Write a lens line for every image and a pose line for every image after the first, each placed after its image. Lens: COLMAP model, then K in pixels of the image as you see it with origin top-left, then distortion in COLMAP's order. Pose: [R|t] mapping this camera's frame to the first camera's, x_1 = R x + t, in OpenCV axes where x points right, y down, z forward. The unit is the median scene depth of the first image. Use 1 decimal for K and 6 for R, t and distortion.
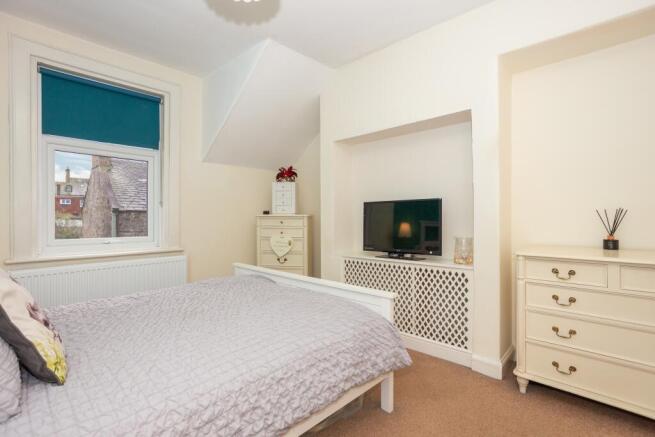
lens RADIAL K [[323.9, 0, 322.3], [0, 323.9, 216.7], [0, 0, 1]] dist [-0.002185, 0.000617]
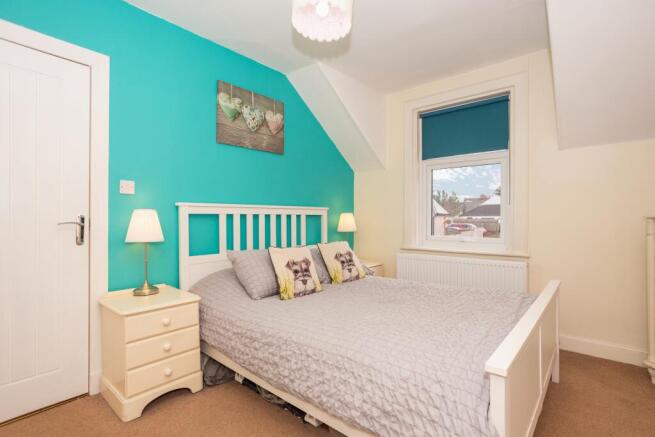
lens RADIAL K [[323.9, 0, 322.3], [0, 323.9, 216.7], [0, 0, 1]] dist [-0.002185, 0.000617]
pose [[0.025085, -0.005348, -0.999671, 0.500260], [-0.002788, 0.999981, -0.005420, 0.001353], [0.999681, 0.002923, 0.025070, 0.482688]]
